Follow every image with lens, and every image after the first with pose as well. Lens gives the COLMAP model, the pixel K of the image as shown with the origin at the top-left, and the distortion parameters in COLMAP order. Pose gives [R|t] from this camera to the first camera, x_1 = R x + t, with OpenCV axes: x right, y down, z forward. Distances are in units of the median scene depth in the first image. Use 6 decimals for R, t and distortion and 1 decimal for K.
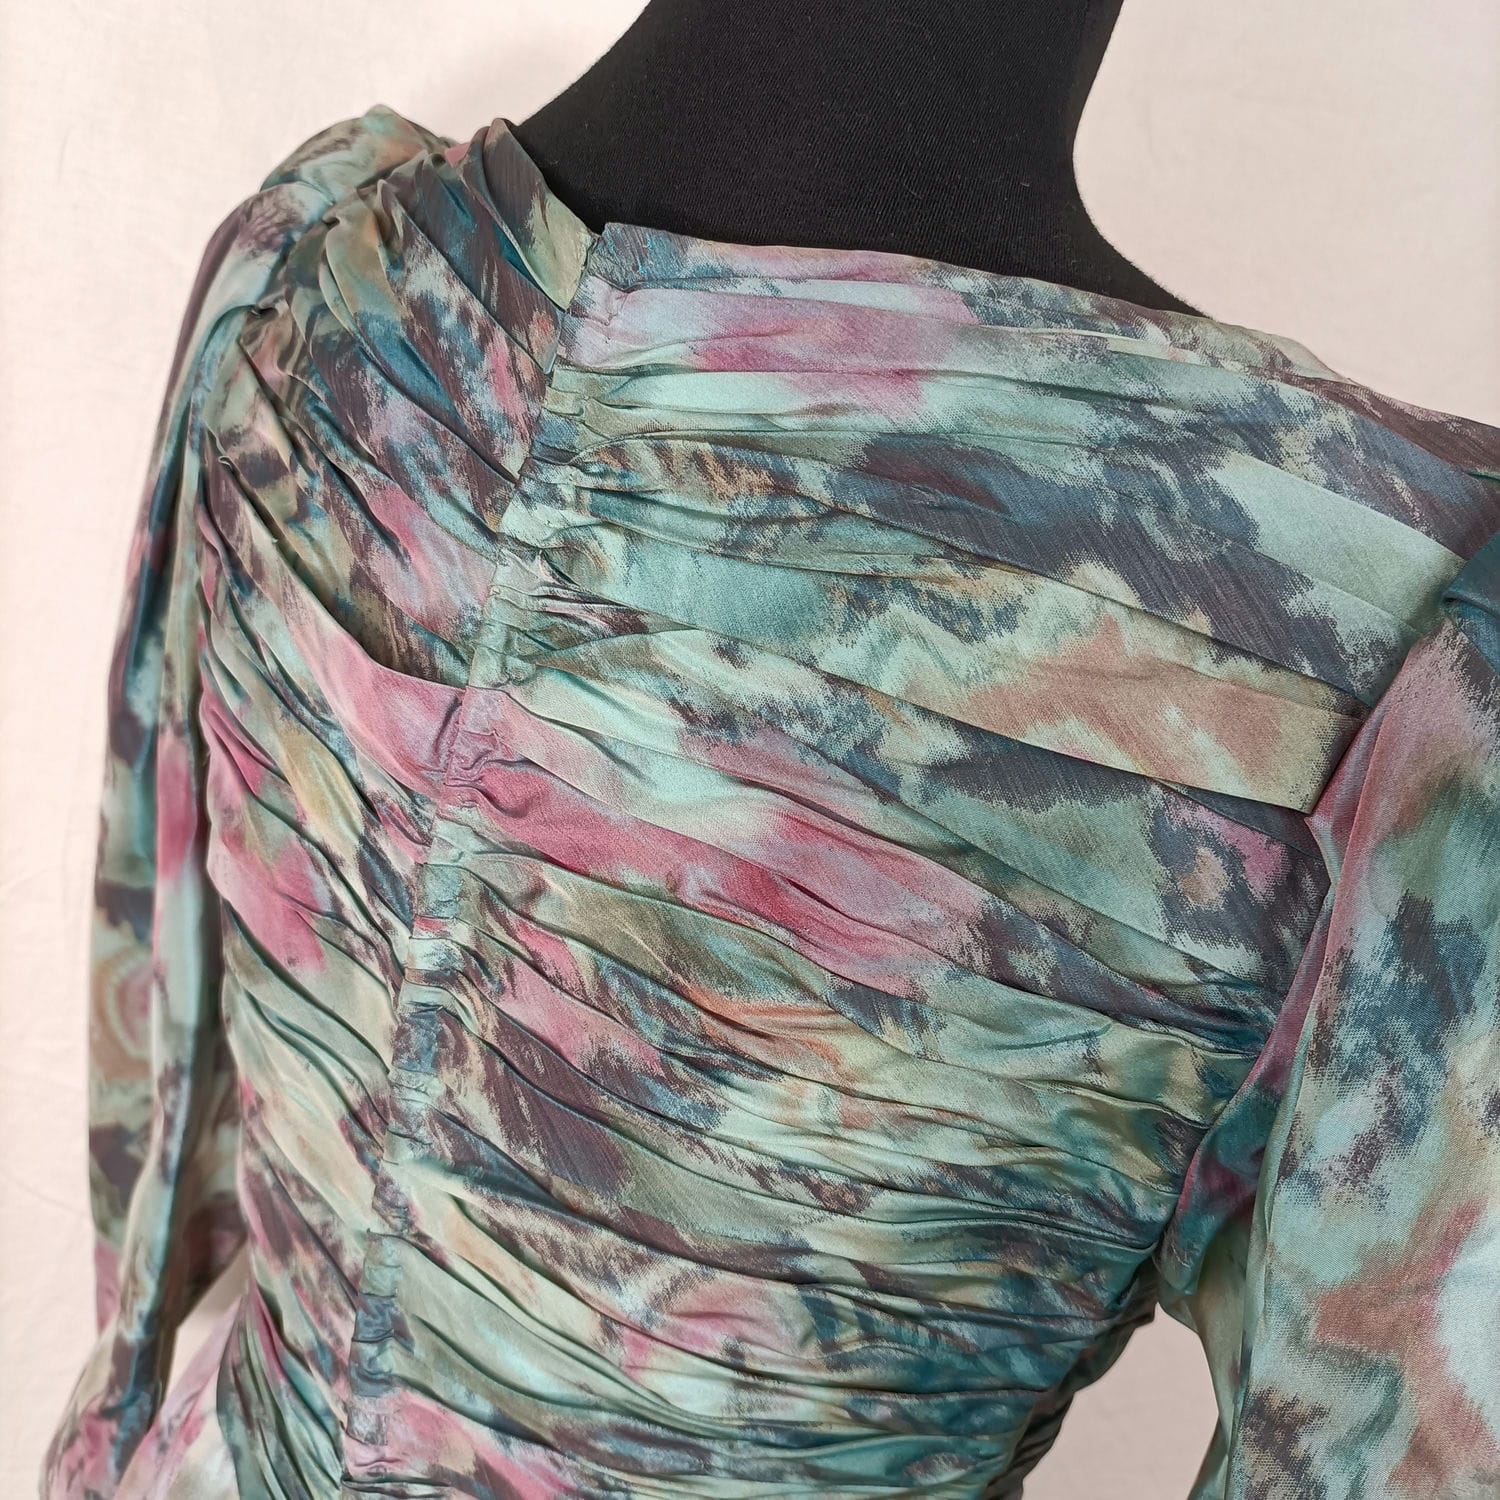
lens RADIAL K [[1699.5, 0, 751.7], [0, 1699.5, 752.7], [0, 0, 1]] dist [-0.007685, 0.000000]
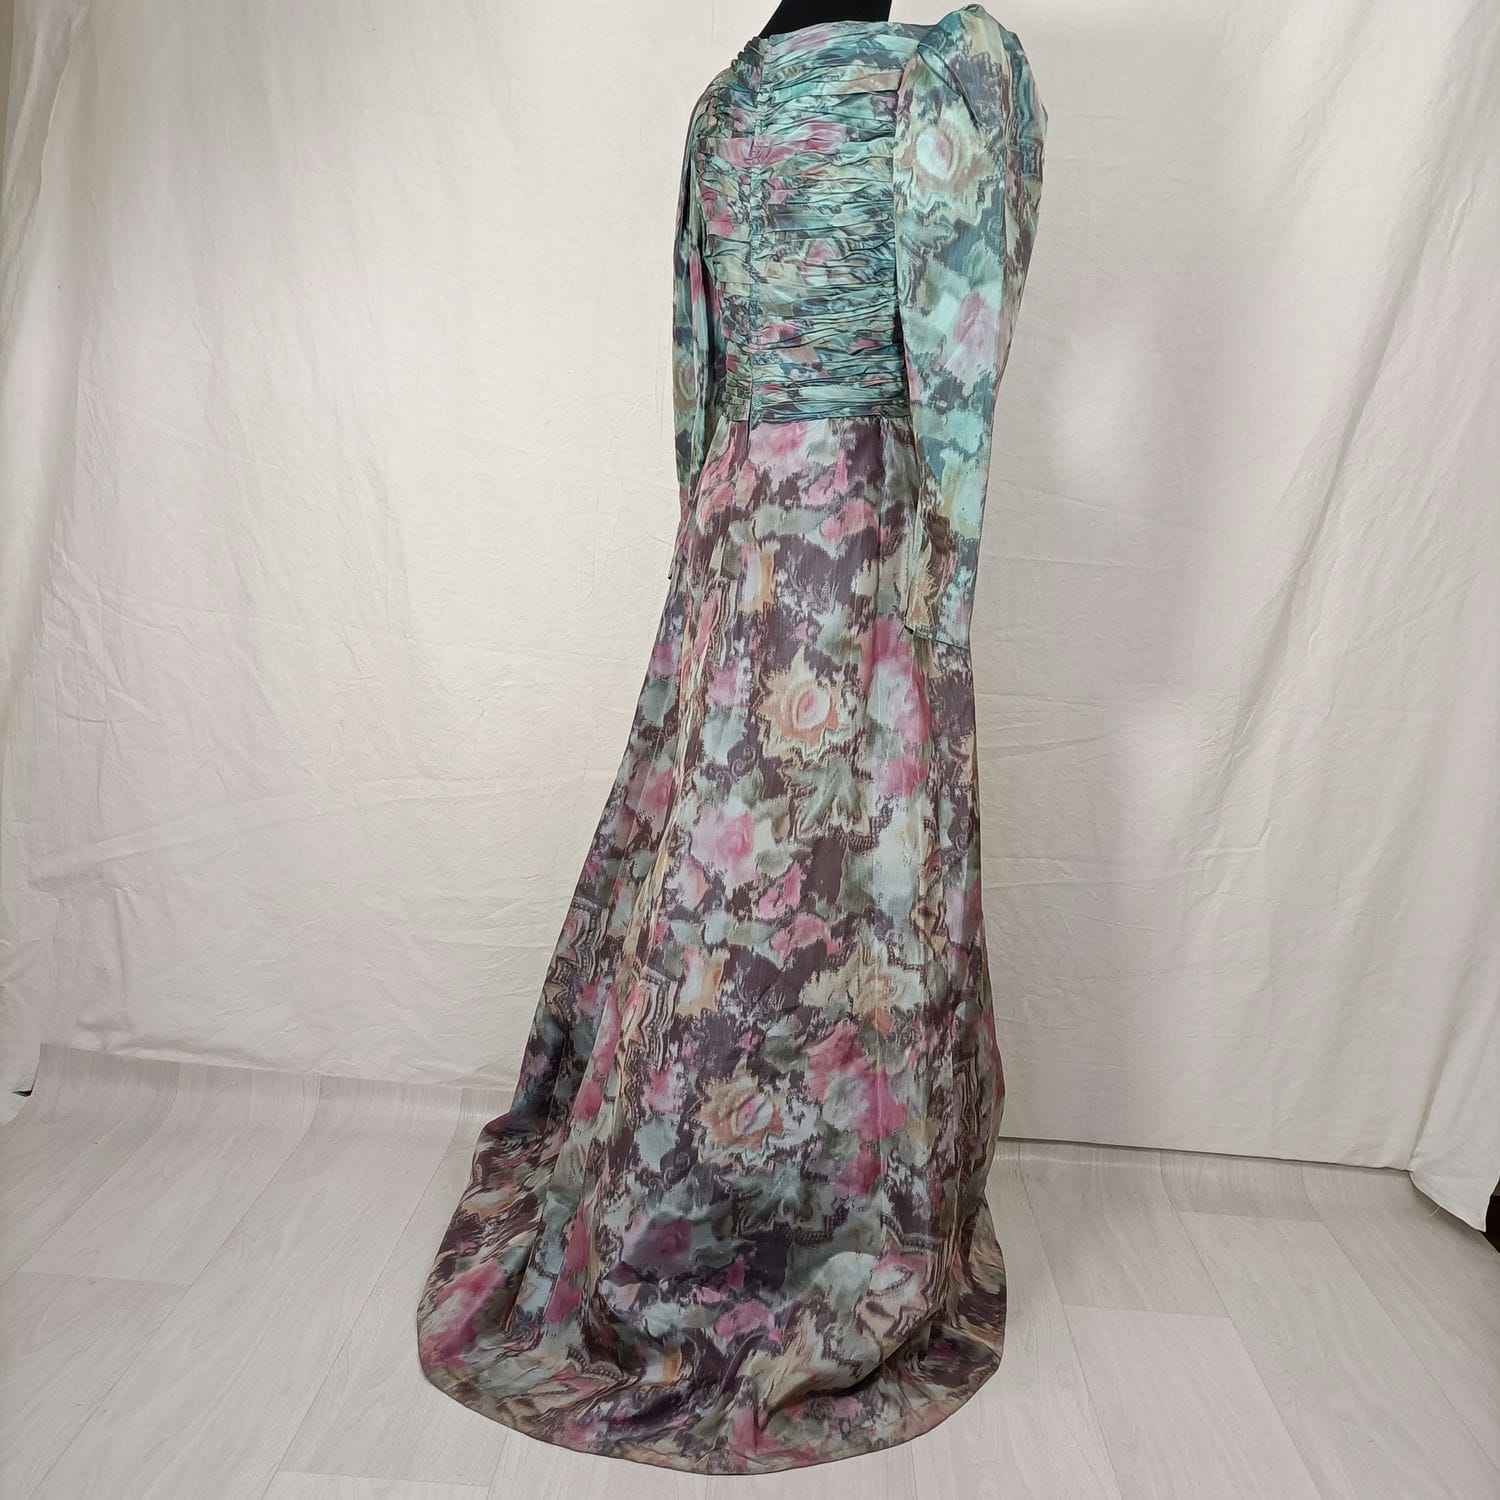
lens RADIAL K [[1699.5, 0, 730.0], [0, 1699.5, 777.7], [0, 0, 1]] dist [-0.007685, 0.000000]
pose [[0.954158, -0.128717, -0.270213, 0.861614], [0.084952, 0.982142, -0.167871, 2.635502], [0.286996, 0.137220, 0.948053, -3.444346]]
